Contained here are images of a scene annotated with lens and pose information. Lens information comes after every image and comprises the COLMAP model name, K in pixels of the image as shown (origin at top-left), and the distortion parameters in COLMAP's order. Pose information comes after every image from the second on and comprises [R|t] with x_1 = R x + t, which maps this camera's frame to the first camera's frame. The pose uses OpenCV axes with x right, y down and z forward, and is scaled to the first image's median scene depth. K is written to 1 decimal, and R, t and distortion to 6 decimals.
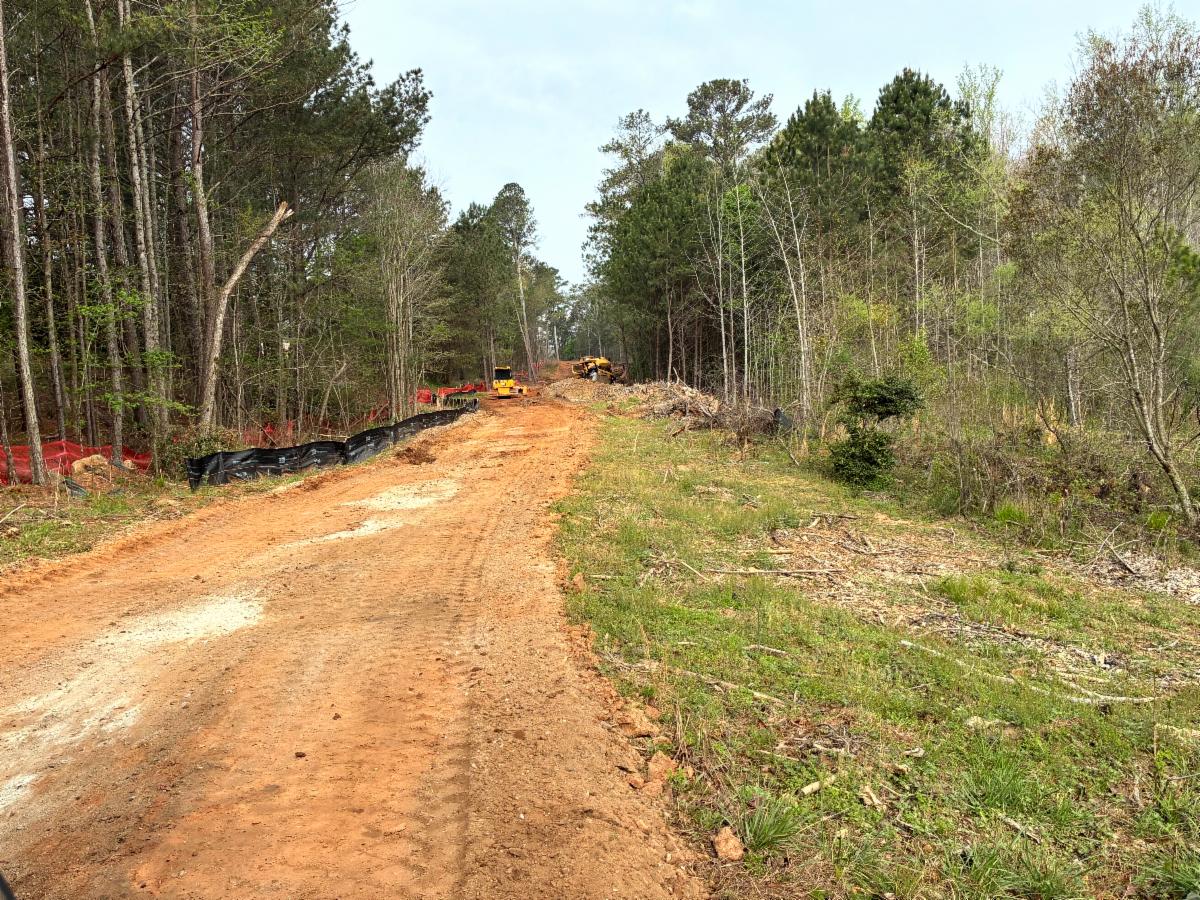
lens RADIAL K [[916.1, 0, 600.0], [0, 916.1, 450.0], [0, 0, 1]] dist [0.006091, 0.001934]
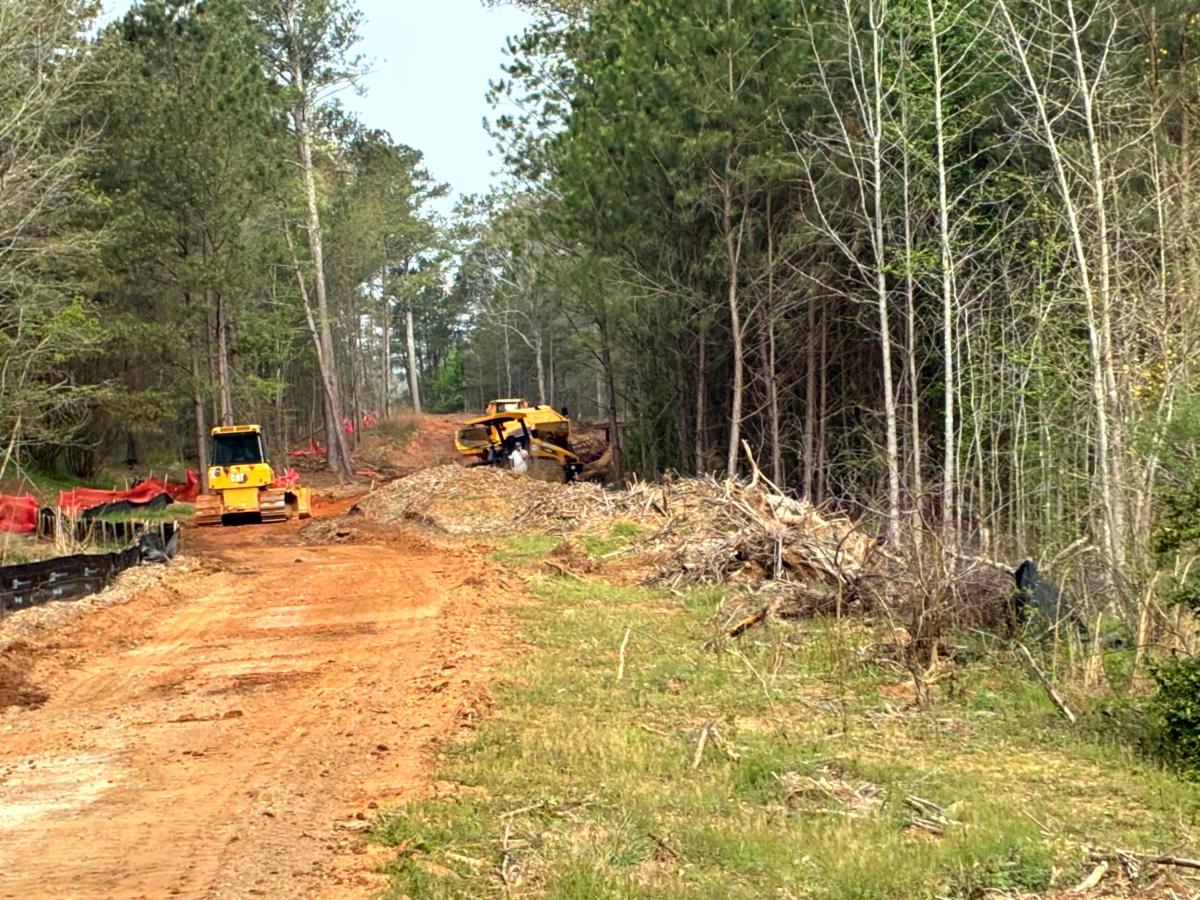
lens RADIAL K [[2221.3, 0, 600.0], [0, 2221.3, 450.0], [0, 0, 1]] dist [0.081057, -0.031954]
pose [[0.998237, 0.014344, 0.057587, -0.023700], [-0.008705, 0.995247, -0.096995, -0.003079], [-0.058704, 0.096323, 0.993618, 0.160092]]
